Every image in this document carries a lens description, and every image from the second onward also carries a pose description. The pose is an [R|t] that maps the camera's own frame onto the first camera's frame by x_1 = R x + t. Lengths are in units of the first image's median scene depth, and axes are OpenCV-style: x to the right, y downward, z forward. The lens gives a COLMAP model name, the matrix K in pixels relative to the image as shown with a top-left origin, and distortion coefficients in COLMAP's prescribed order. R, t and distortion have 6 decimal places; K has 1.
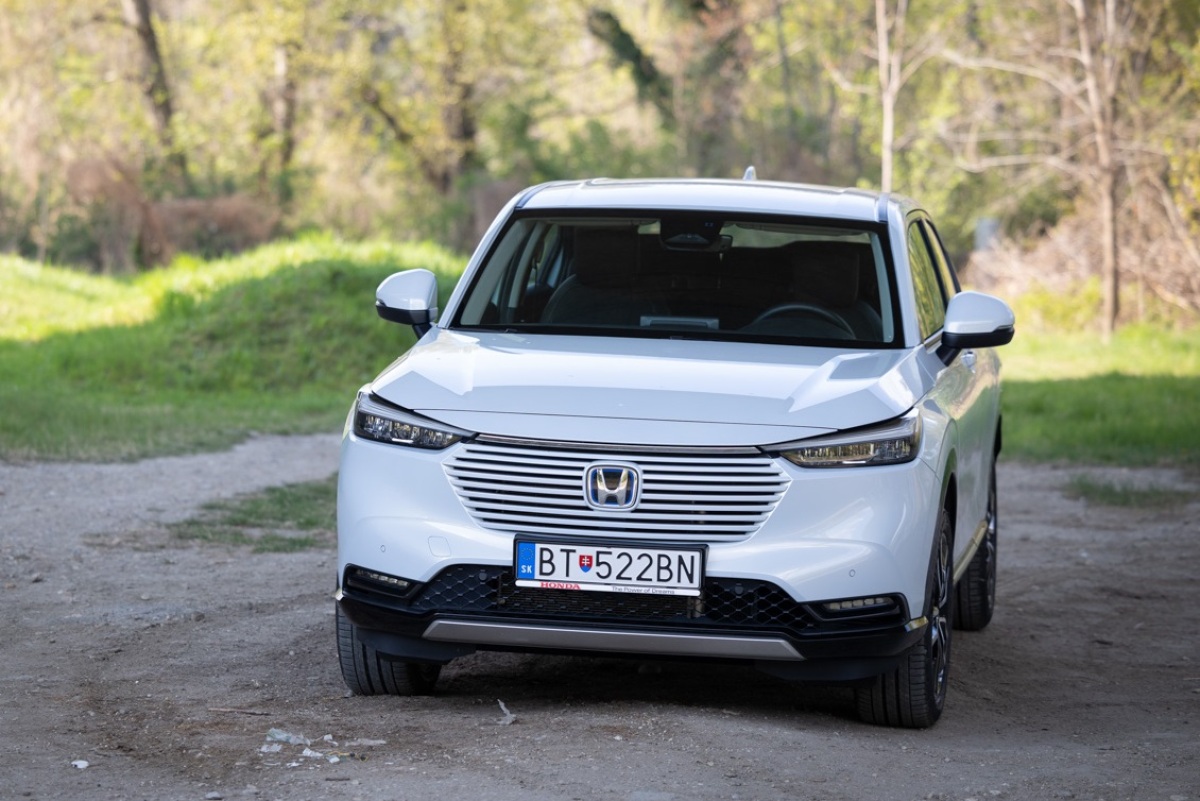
lens RADIAL K [[4224.4, 0, 598.2], [0, 4224.4, 400.4], [0, 0, 1]] dist [0.076810, 0.000000]
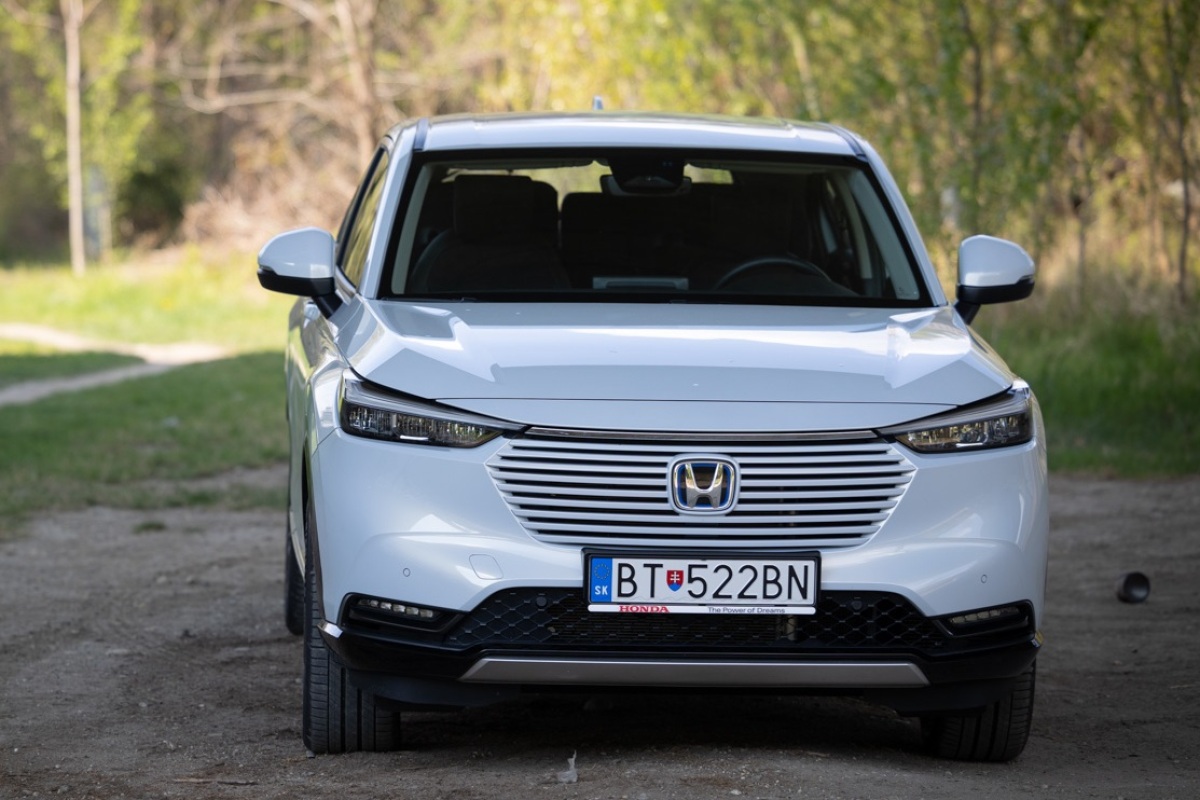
lens RADIAL K [[4801.8, 0, 597.8], [0, 4801.8, 400.2], [0, 0, 1]] dist [-0.071412, 0.000000]
pose [[0.978637, -0.033228, 0.202894, -0.203847], [0.032129, 0.999446, 0.008710, -0.004653], [-0.203071, -0.002005, 0.979162, 0.095879]]
